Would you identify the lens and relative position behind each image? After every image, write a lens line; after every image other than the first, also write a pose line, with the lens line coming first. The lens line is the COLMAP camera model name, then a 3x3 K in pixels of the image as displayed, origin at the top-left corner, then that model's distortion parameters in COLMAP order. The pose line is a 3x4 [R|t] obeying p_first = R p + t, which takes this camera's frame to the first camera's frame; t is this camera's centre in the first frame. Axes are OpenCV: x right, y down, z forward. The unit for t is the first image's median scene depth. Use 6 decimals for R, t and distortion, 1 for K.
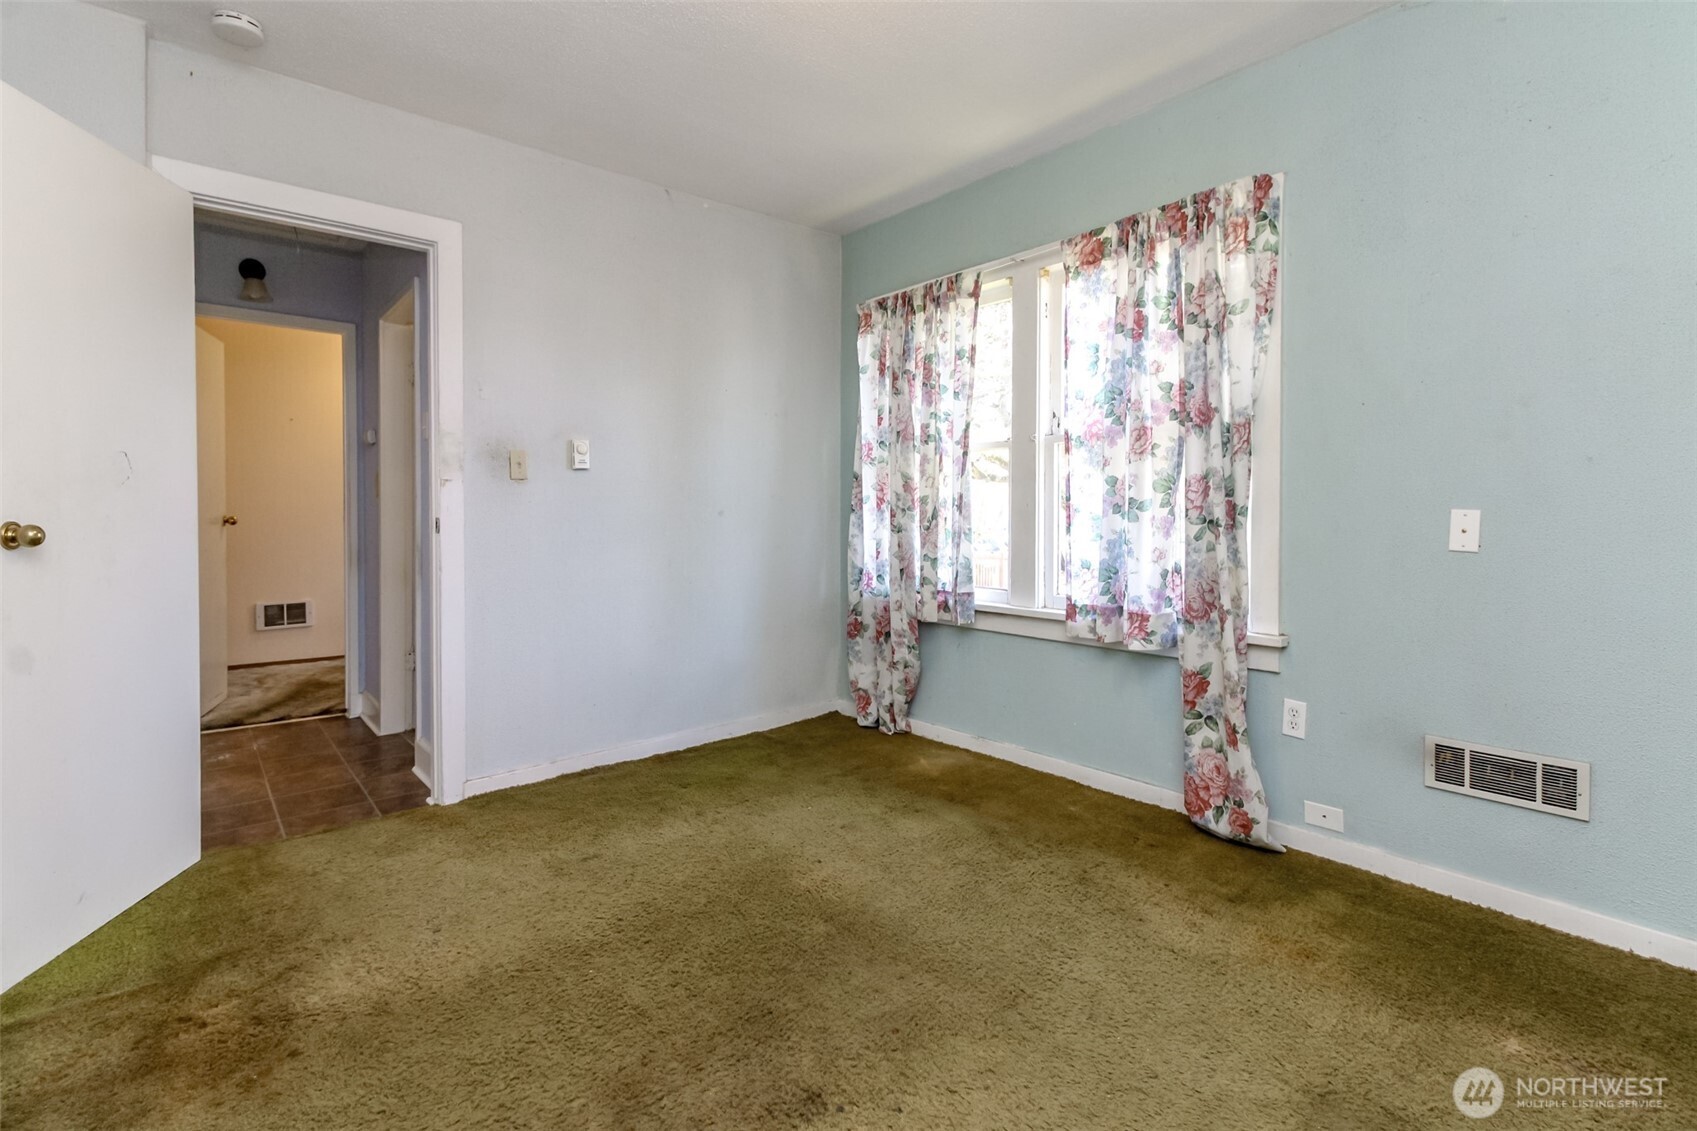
lens RADIAL K [[773.6, 0, 844.7], [0, 773.6, 512.7], [0, 0, 1]] dist [0.012155, -0.008506]
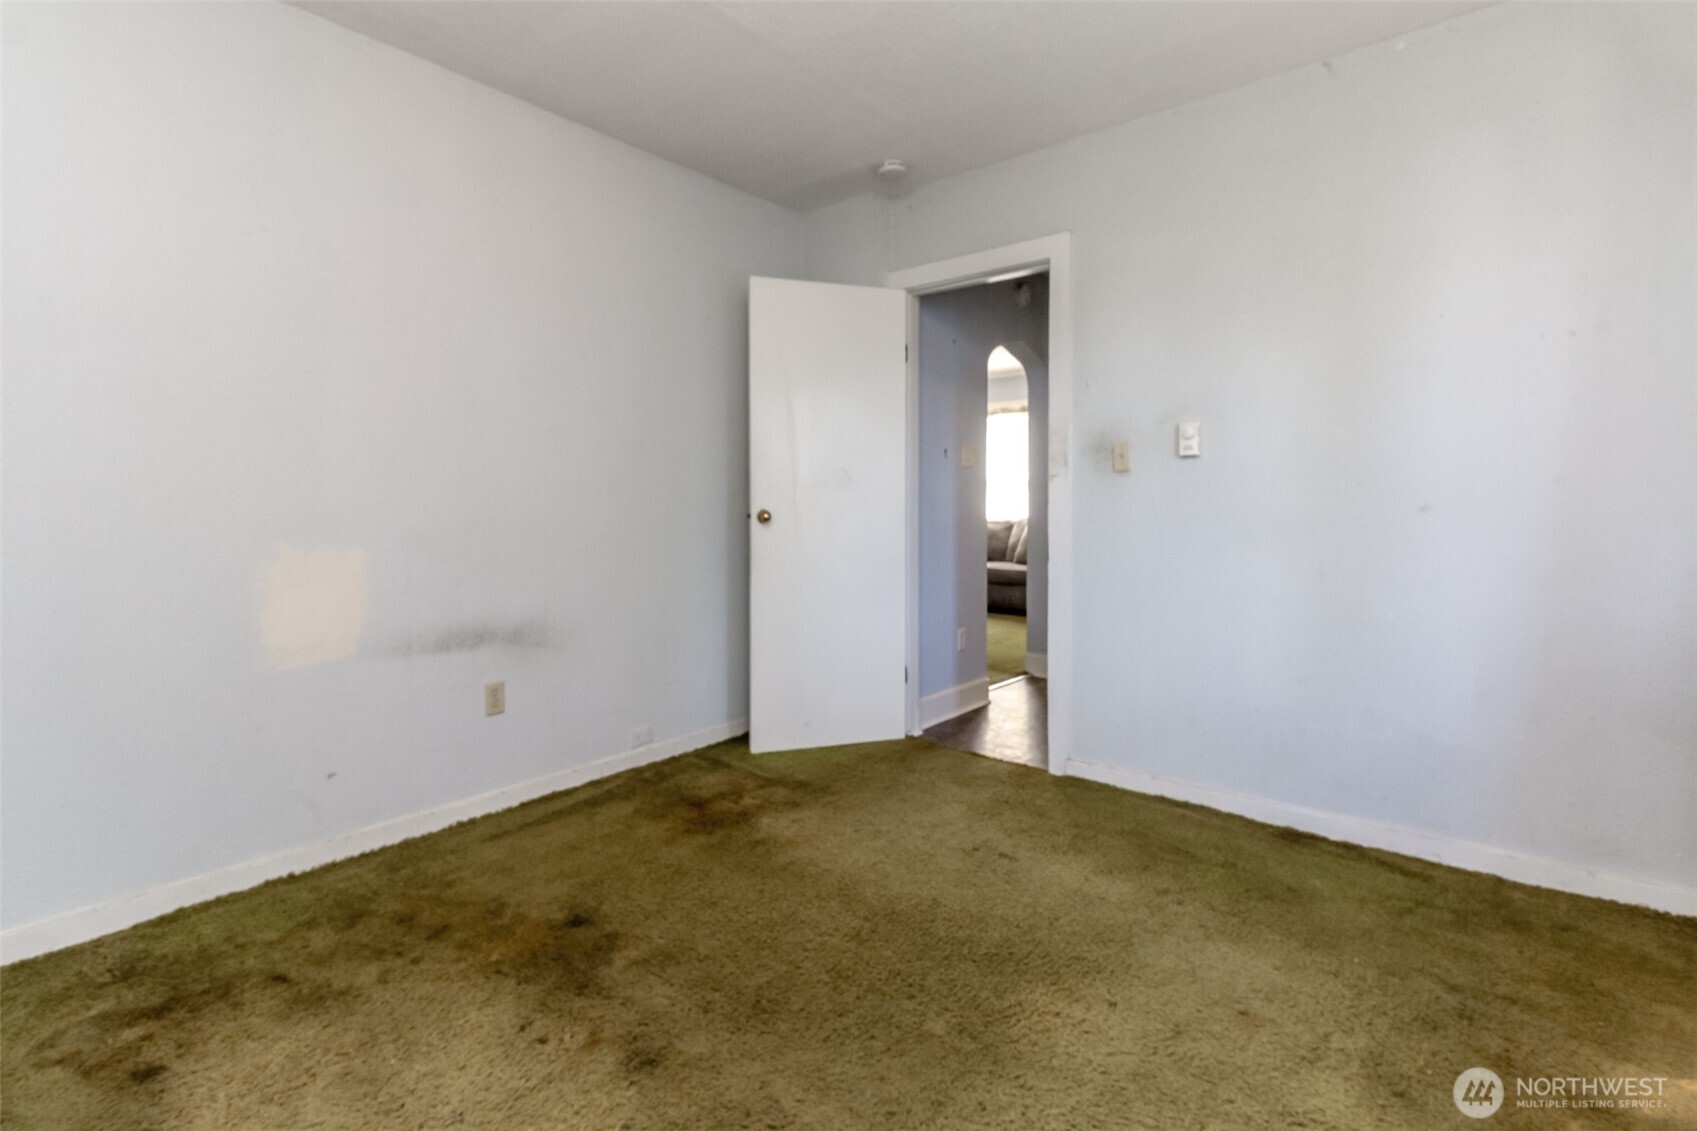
lens RADIAL K [[773.6, 0, 844.4], [0, 773.6, 508.9], [0, 0, 1]] dist [0.012155, -0.008506]
pose [[0.171535, 0.010038, -0.985127, 0.469910], [-0.003871, 0.999947, 0.009515, -0.004132], [0.985170, 0.002182, 0.171565, 0.489040]]
